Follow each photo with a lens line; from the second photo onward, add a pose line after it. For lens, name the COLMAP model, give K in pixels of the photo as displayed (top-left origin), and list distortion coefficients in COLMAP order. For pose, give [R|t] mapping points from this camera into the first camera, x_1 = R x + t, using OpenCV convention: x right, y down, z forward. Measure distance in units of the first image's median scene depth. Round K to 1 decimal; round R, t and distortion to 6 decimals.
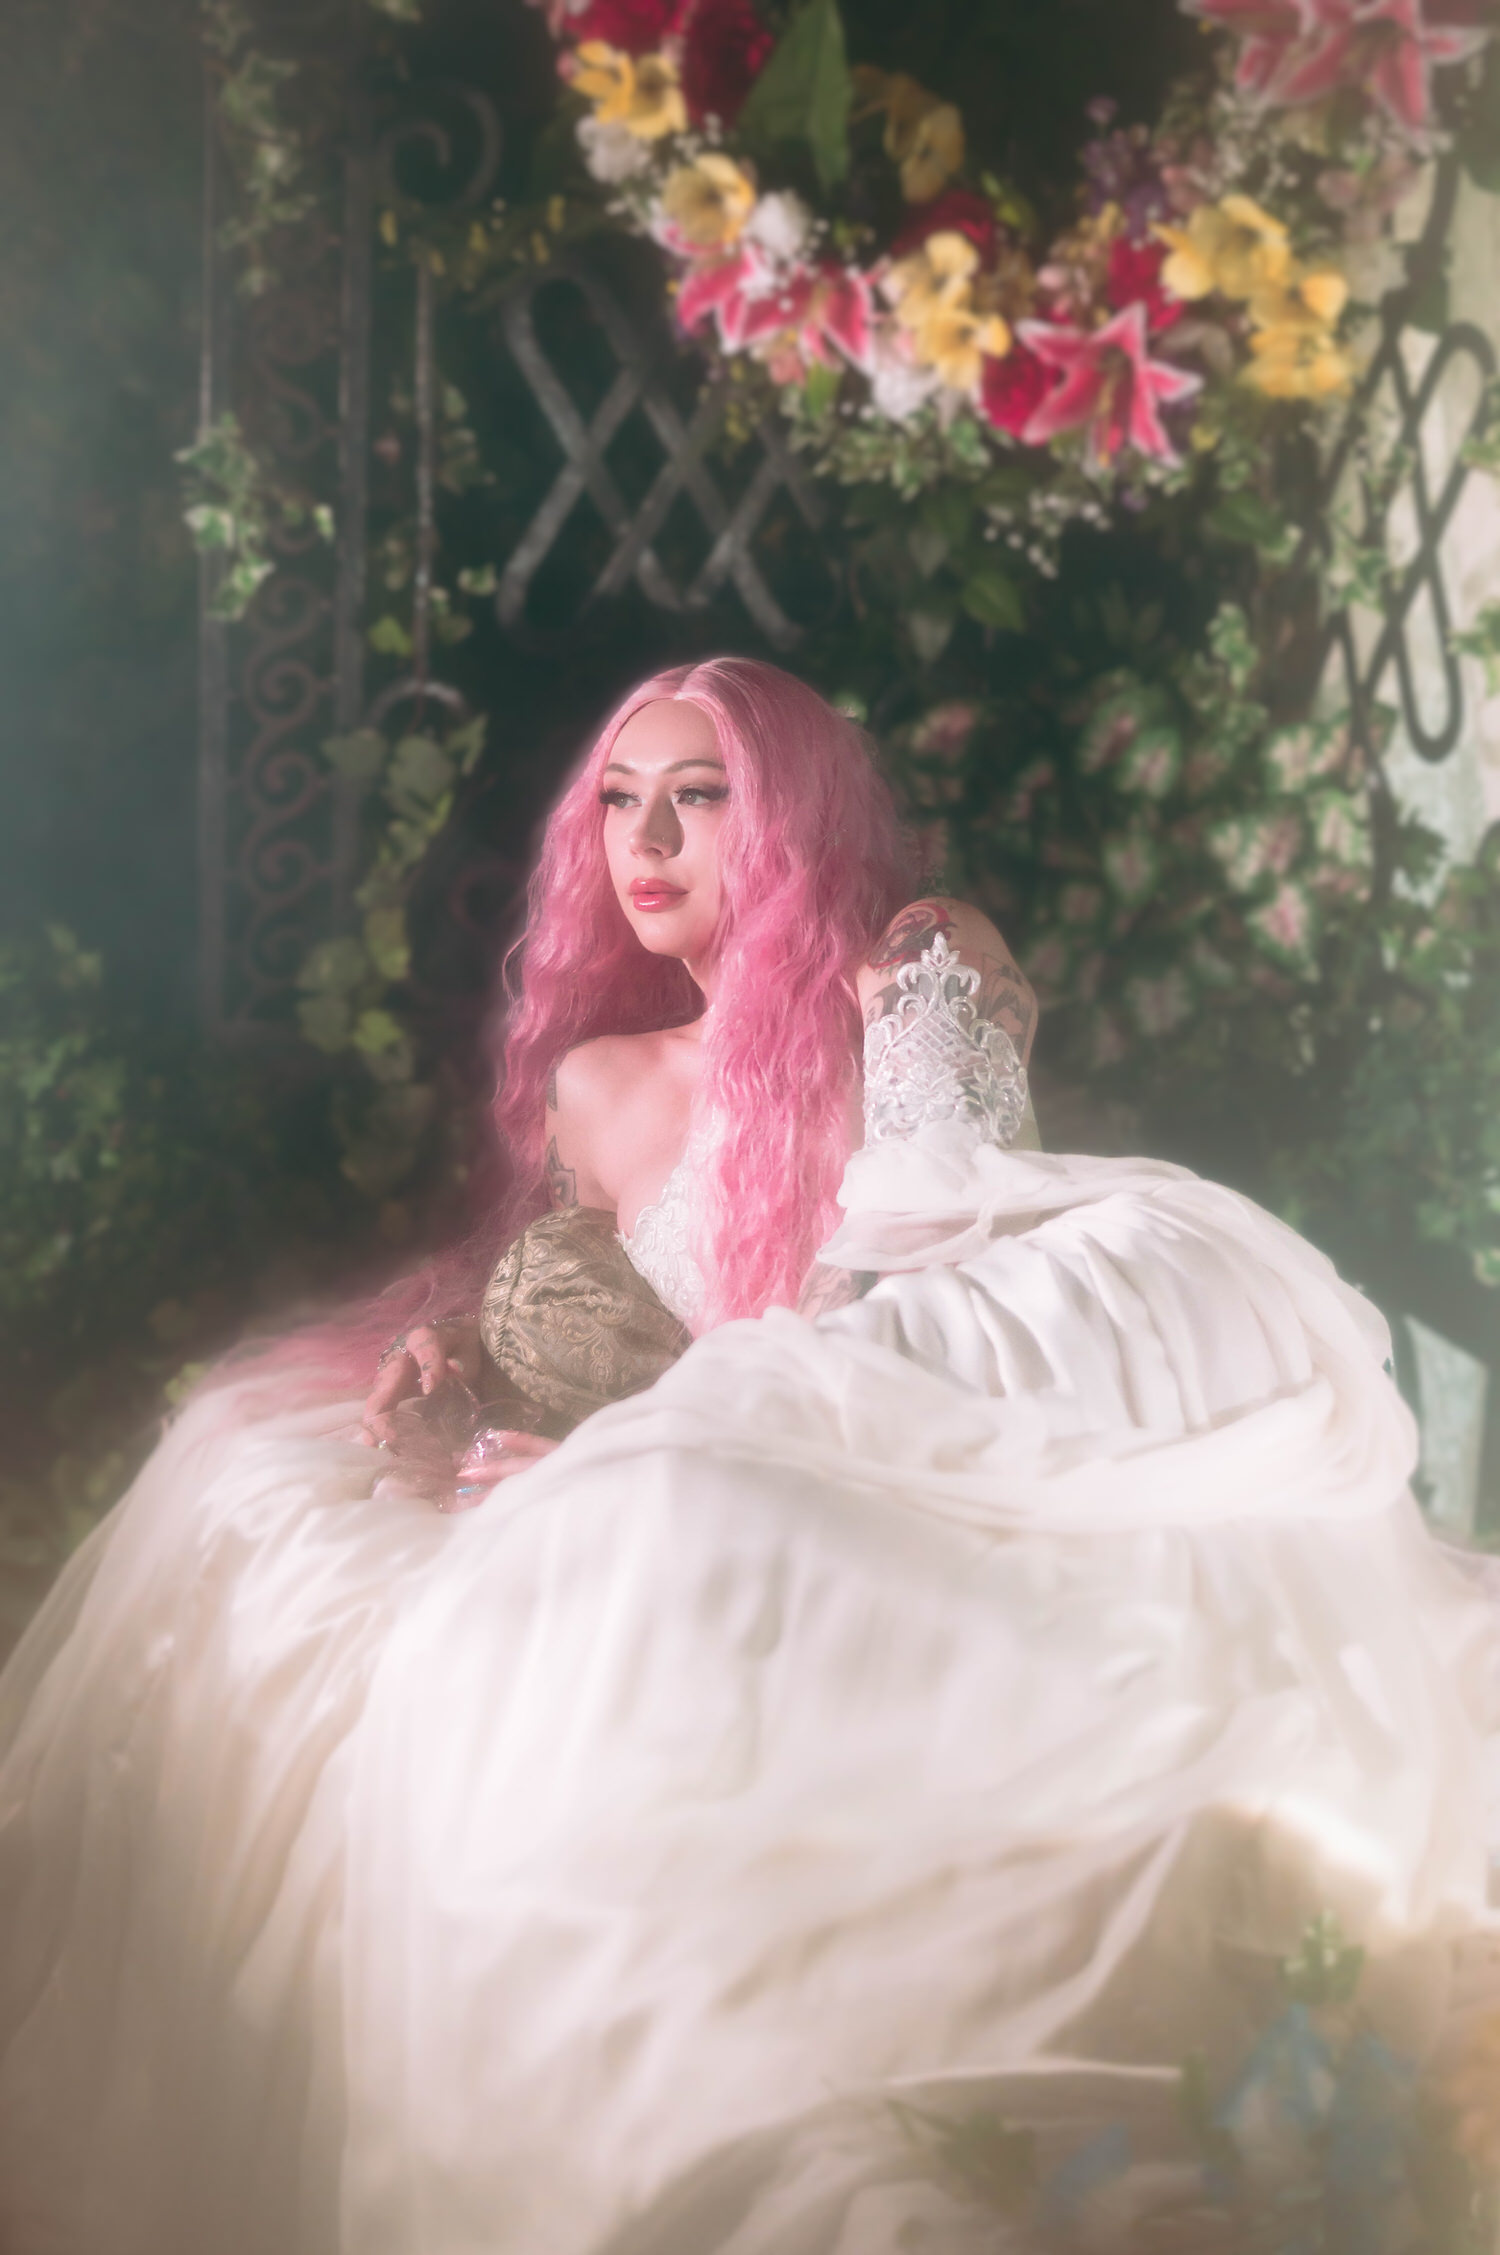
lens RADIAL K [[4197.2, 0, 750.0], [0, 4197.2, 1127.5], [0, 0, 1]] dist [0.024809, -0.015924]
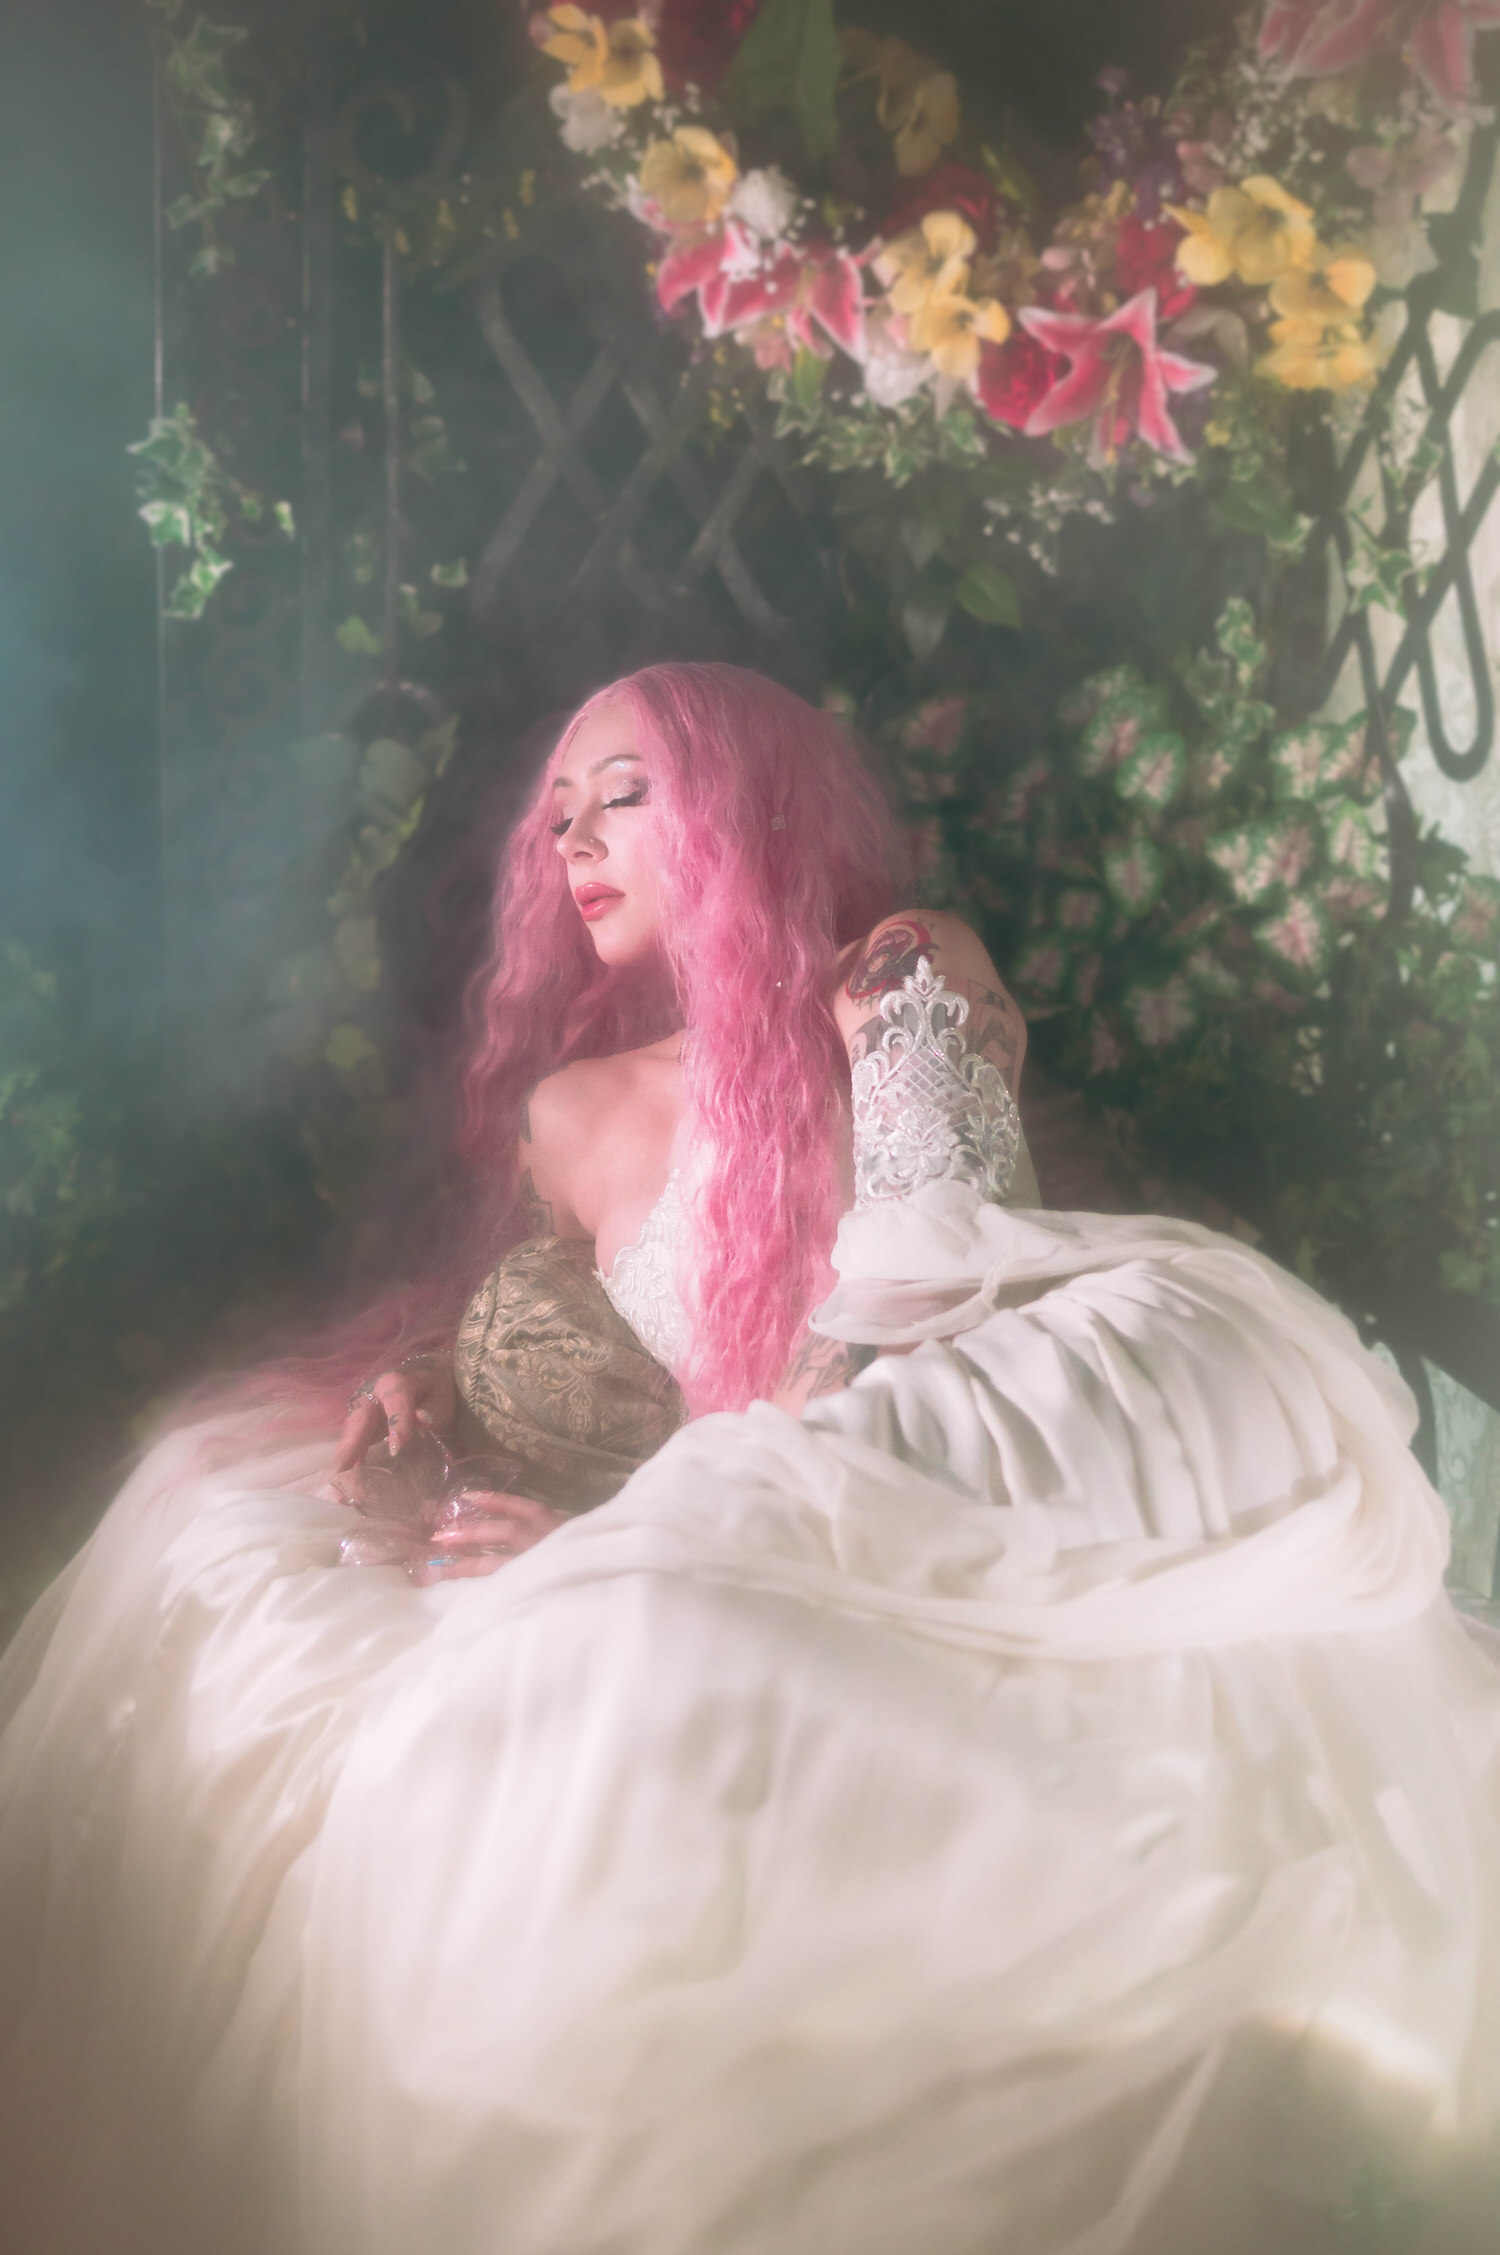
lens RADIAL K [[3673.3, 0, 723.1], [0, 3673.3, 1163.0], [0, 0, 1]] dist [-0.011841, 0.147504]
pose [[0.999984, -0.002240, -0.005136, 0.001595], [0.002572, 0.997841, 0.065630, -0.054576], [0.004978, -0.065642, 0.997831, 0.168115]]
